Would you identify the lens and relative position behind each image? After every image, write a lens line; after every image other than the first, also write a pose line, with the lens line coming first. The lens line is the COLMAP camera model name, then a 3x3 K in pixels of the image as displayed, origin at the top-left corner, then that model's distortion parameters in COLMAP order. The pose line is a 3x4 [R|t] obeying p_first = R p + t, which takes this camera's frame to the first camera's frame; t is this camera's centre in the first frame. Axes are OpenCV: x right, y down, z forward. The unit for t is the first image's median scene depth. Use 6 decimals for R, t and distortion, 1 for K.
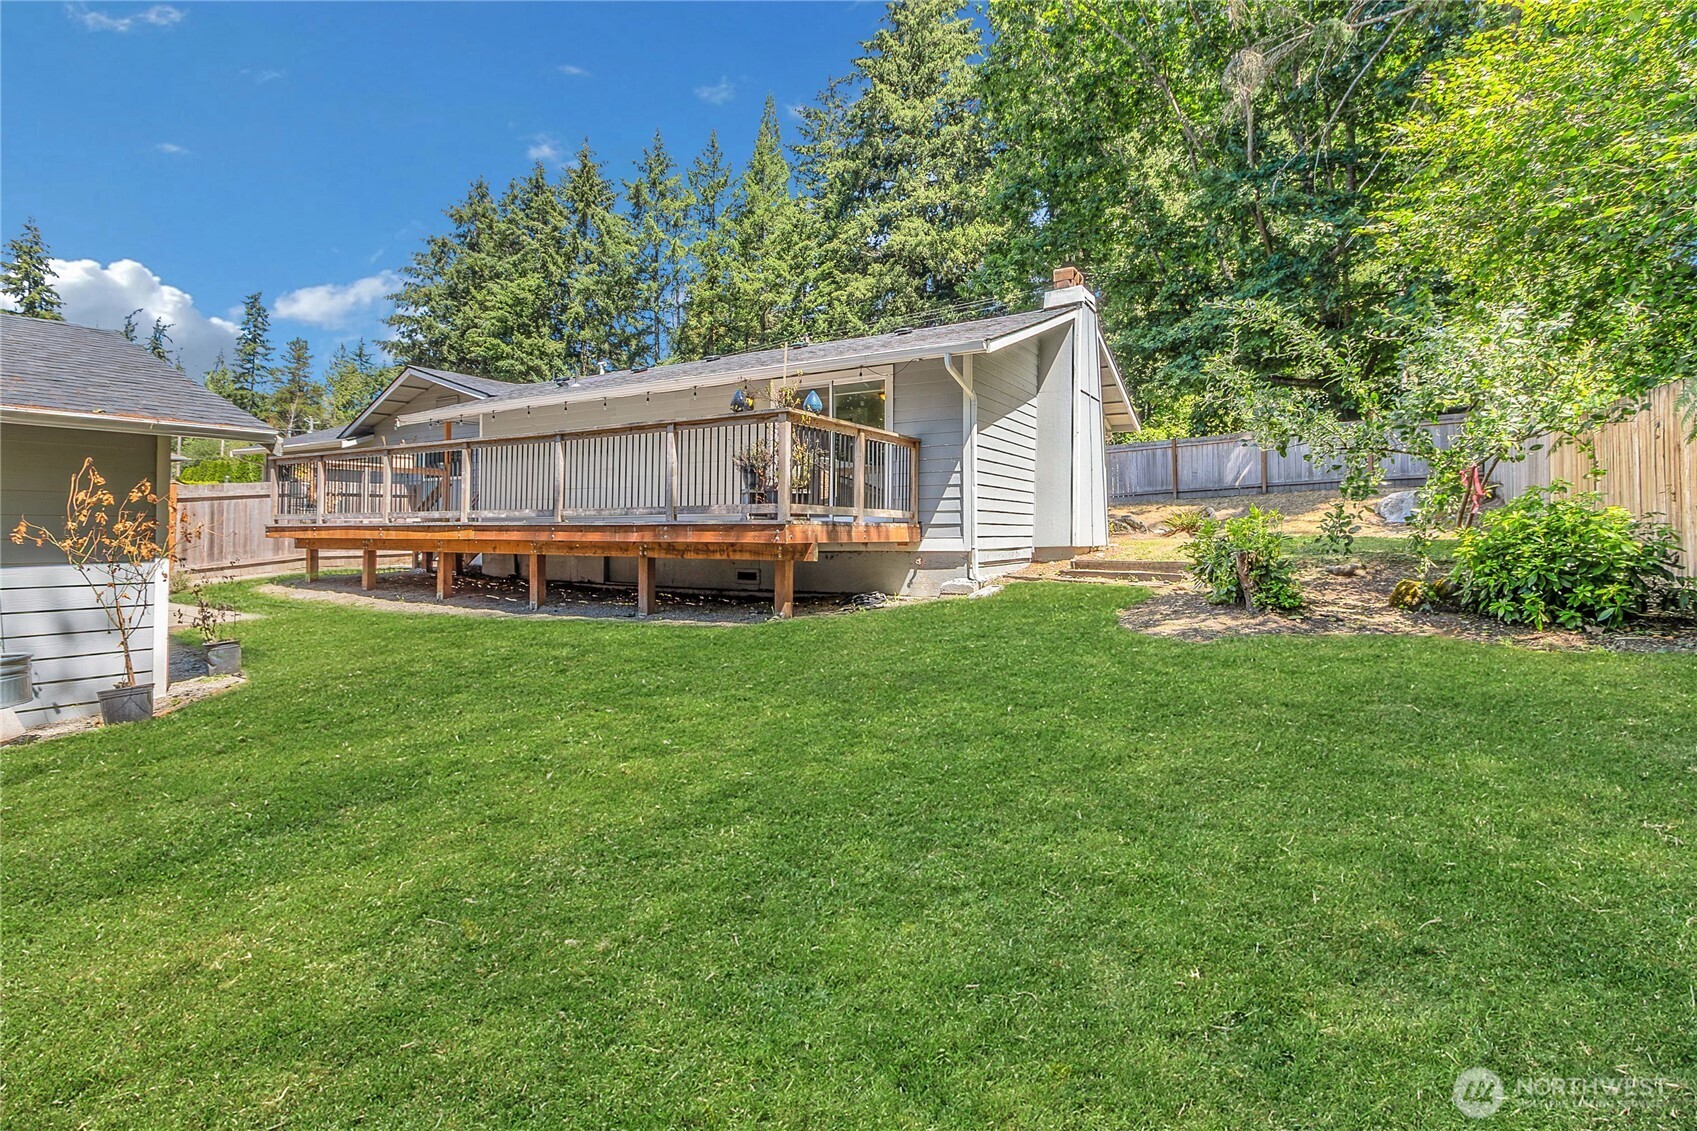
lens RADIAL K [[812.8, 0, 850.0], [0, 812.8, 512.6], [0, 0, 1]] dist [0.003130, 0.000142]
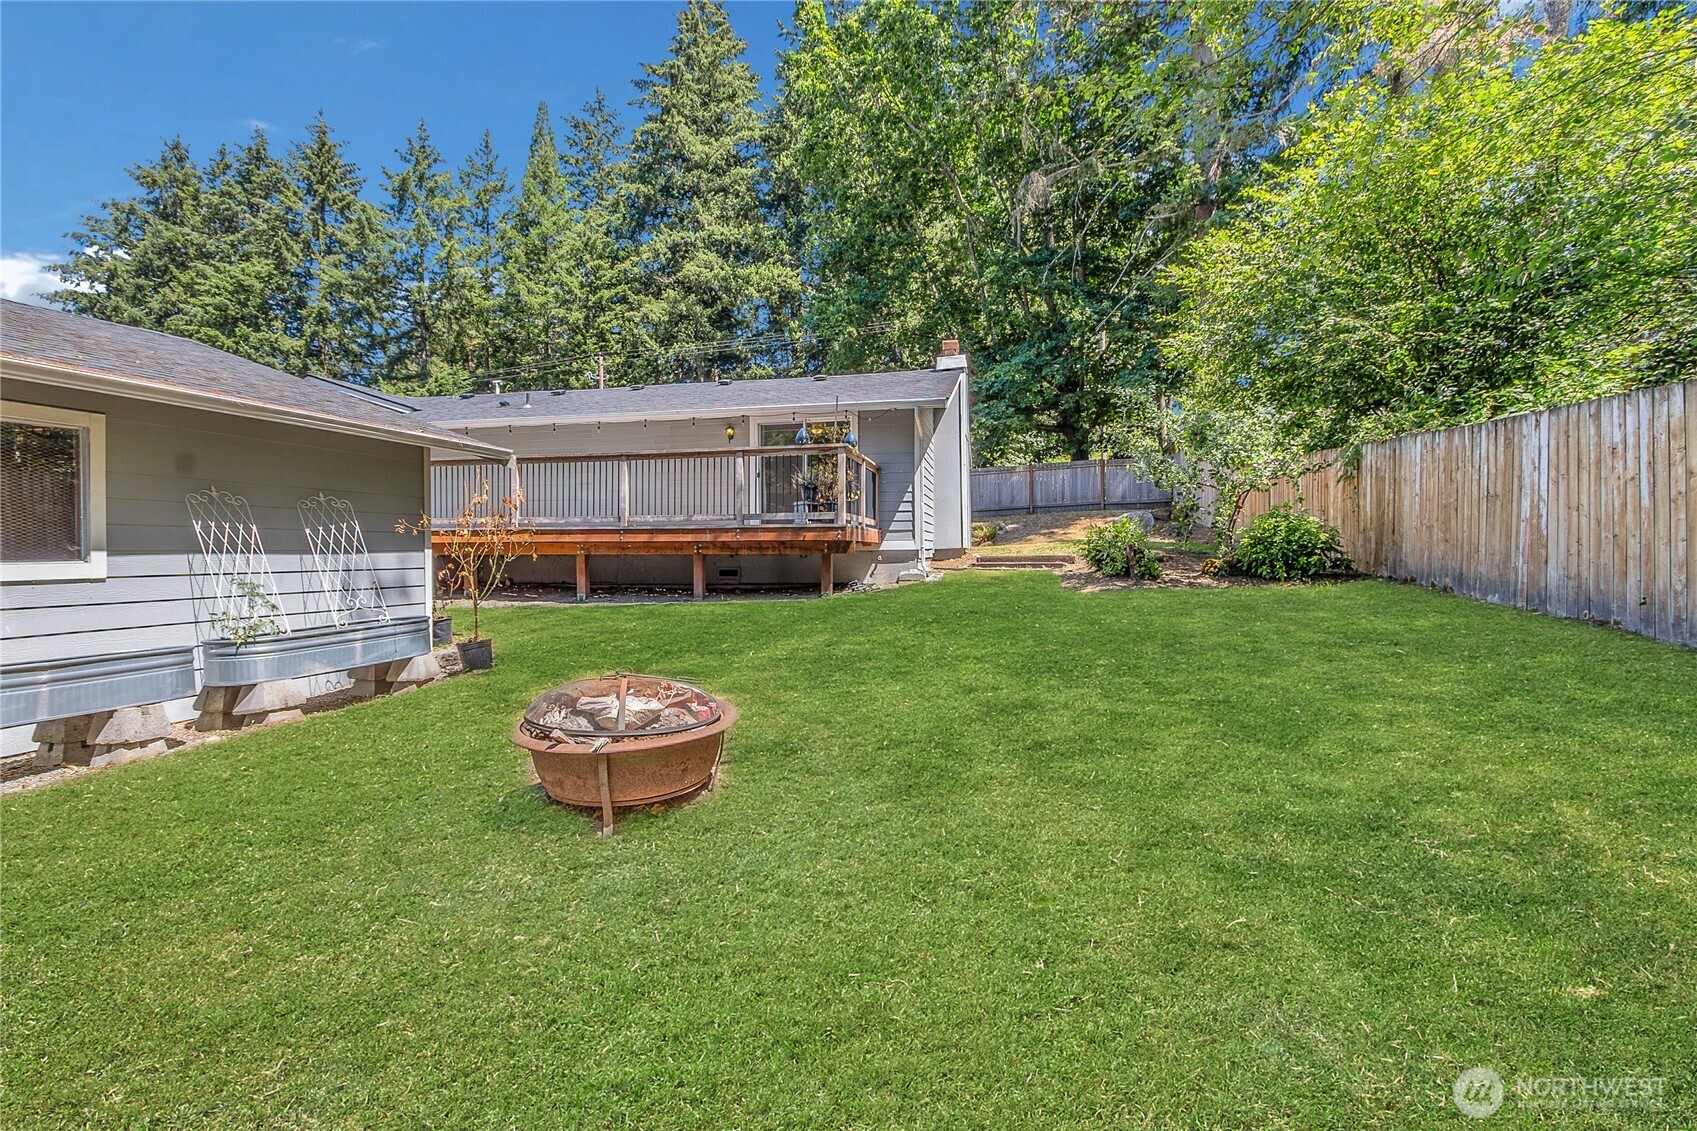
lens RADIAL K [[799.8, 0, 845.5], [0, 799.8, 561.2], [0, 0, 1]] dist [0.000412, -0.000561]
pose [[0.944885, -0.009072, 0.327278, -0.102261], [-0.002681, 0.999368, 0.035441, 0.004754], [-0.327393, -0.034365, 0.944263, -0.060128]]
